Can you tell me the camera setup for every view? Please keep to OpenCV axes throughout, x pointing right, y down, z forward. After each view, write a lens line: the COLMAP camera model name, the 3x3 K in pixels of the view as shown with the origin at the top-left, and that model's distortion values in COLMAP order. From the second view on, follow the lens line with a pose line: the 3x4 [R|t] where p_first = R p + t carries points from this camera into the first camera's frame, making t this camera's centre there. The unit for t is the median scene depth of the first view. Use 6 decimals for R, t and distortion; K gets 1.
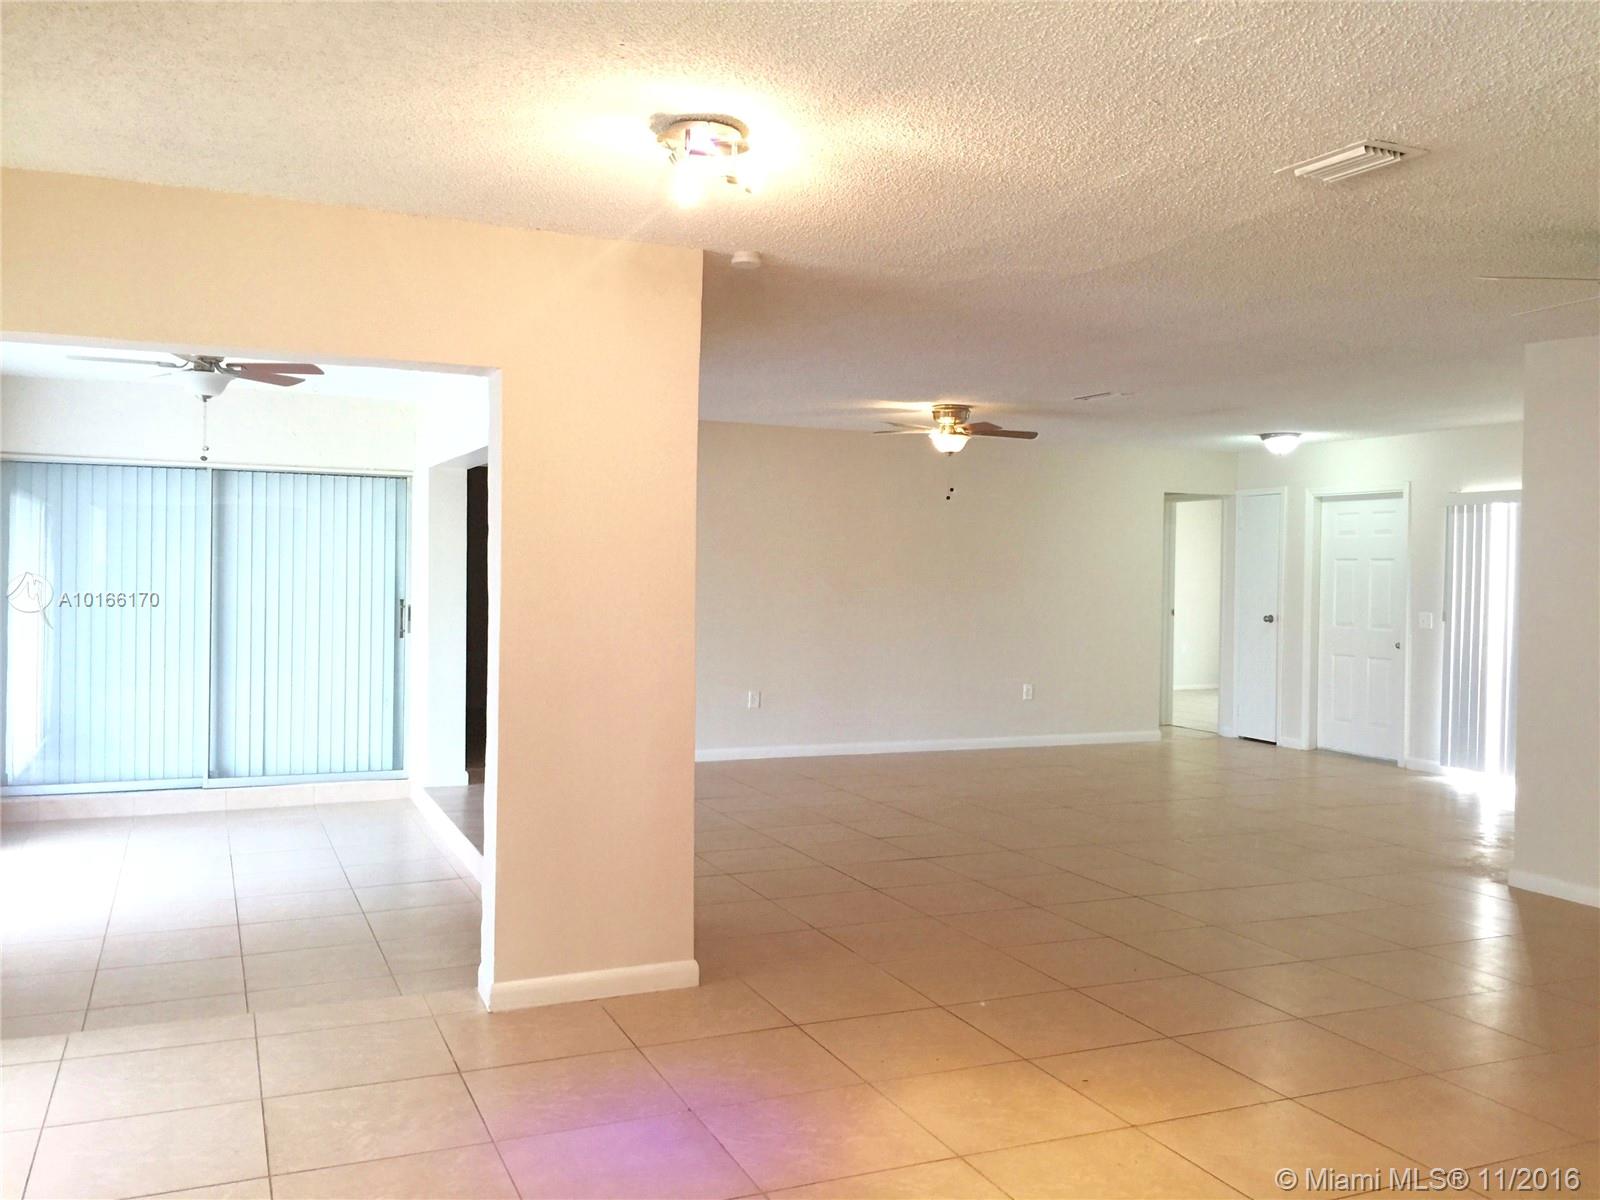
lens RADIAL K [[1402.6, 0, 796.1], [0, 1402.6, 596.3], [0, 0, 1]] dist [0.062501, -0.044551]
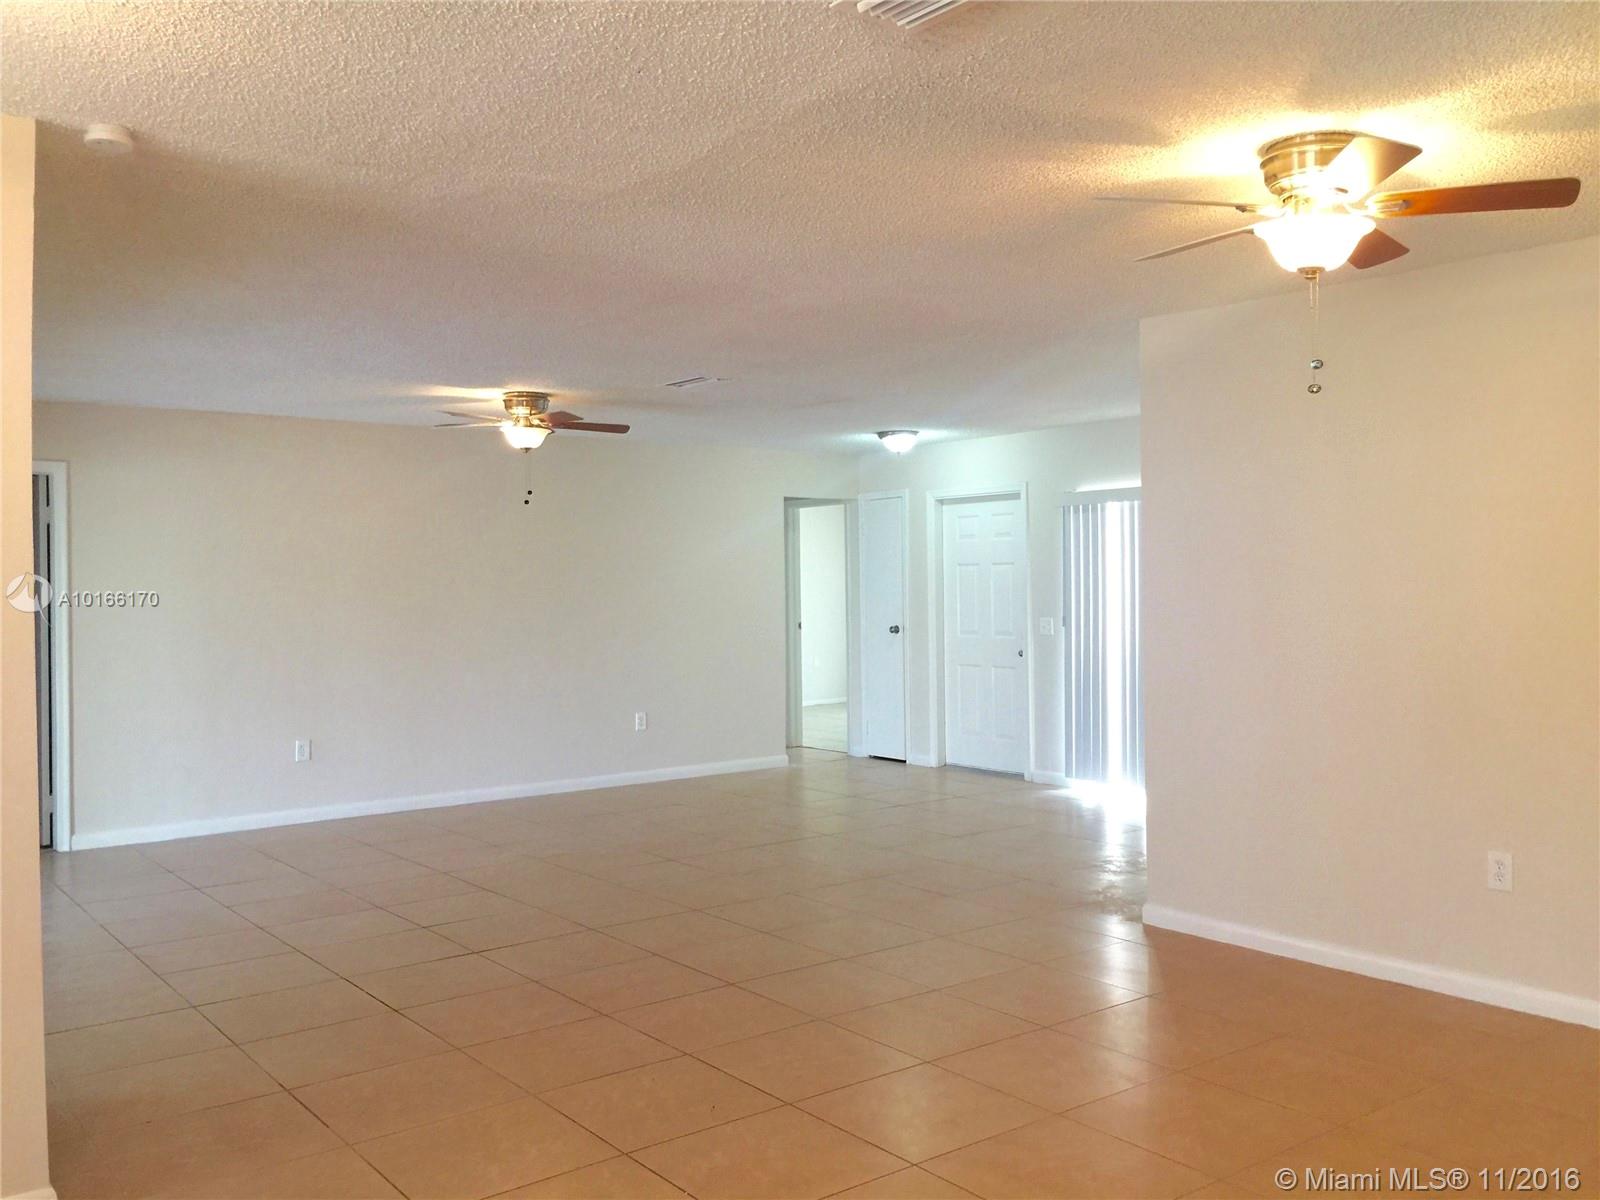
lens RADIAL K [[1402.6, 0, 799.6], [0, 1402.6, 599.0], [0, 0, 1]] dist [0.062501, -0.044551]
pose [[0.969542, -0.029223, 0.243177, 0.053199], [0.031285, 0.999500, -0.004620, -0.002458], [-0.242920, 0.012087, 0.969971, 0.122315]]
